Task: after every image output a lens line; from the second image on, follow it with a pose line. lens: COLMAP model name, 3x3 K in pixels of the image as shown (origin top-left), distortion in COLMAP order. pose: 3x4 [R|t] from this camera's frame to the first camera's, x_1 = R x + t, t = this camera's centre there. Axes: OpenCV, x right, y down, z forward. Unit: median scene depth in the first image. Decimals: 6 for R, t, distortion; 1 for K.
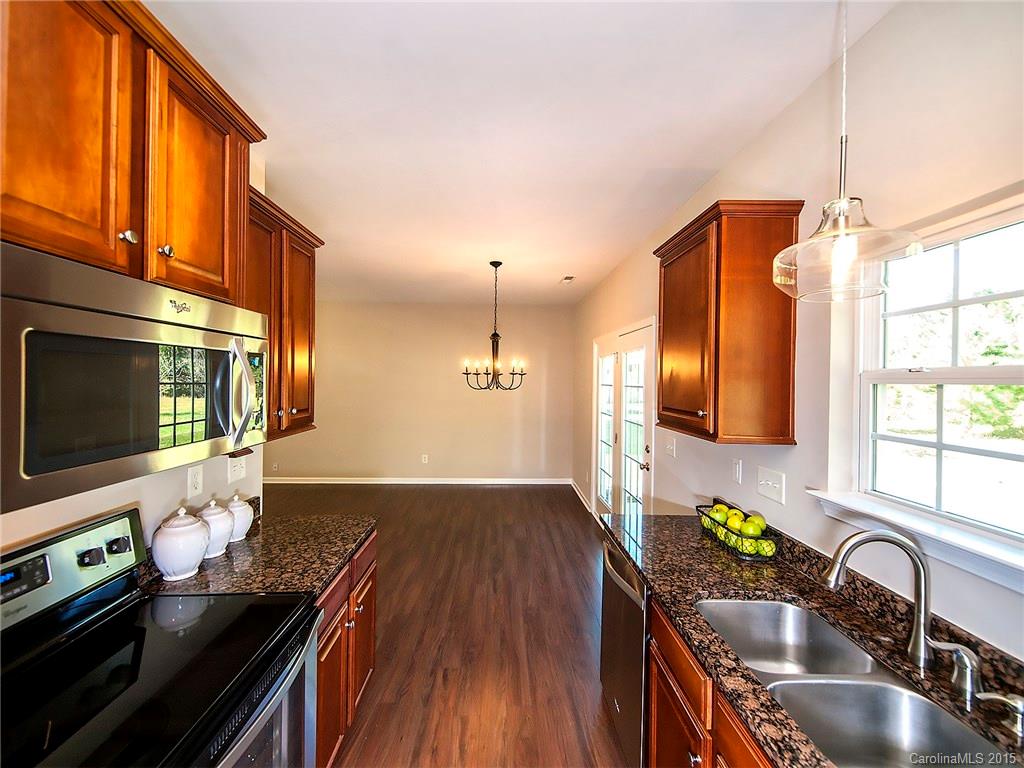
lens RADIAL K [[407.4, 0, 512.0], [0, 407.4, 384.0], [0, 0, 1]] dist [-0.088354, -0.000051]
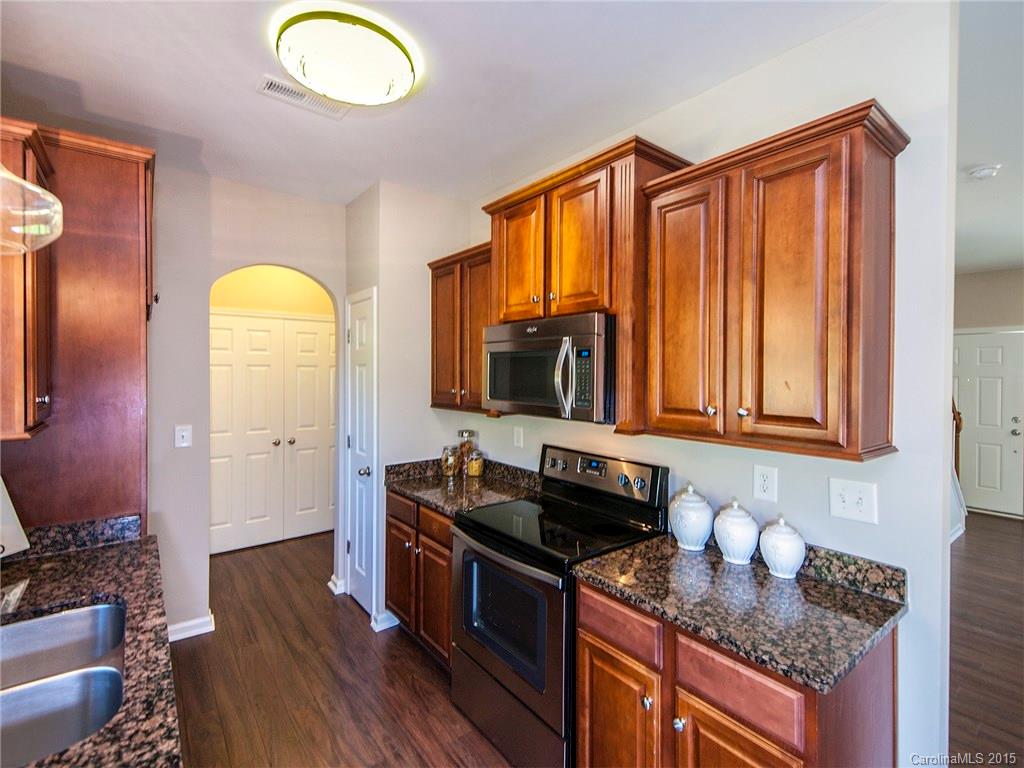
lens RADIAL K [[474.4, 0, 498.0], [0, 474.4, 381.5], [0, 0, 1]] dist [0.017052, -0.000339]
pose [[-0.821966, -0.012112, -0.569408, 0.363186], [-0.022380, 0.999689, 0.011041, 0.016123], [0.569097, 0.021818, -0.821981, 1.734421]]
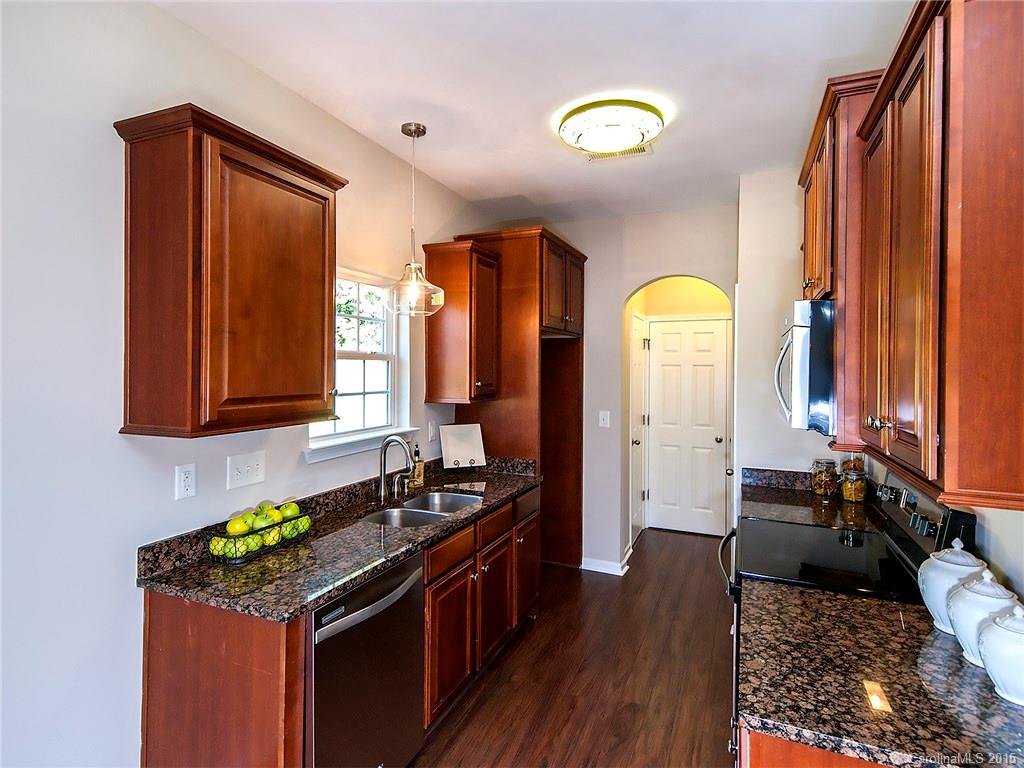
lens RADIAL K [[533.4, 0, 511.6], [0, 533.4, 369.4], [0, 0, 1]] dist [-0.001872, -0.000018]
pose [[-0.902176, -0.032440, 0.430146, -0.489627], [-0.029026, 0.999474, 0.014498, -0.007573], [-0.430390, 0.000594, -0.902643, 2.233204]]
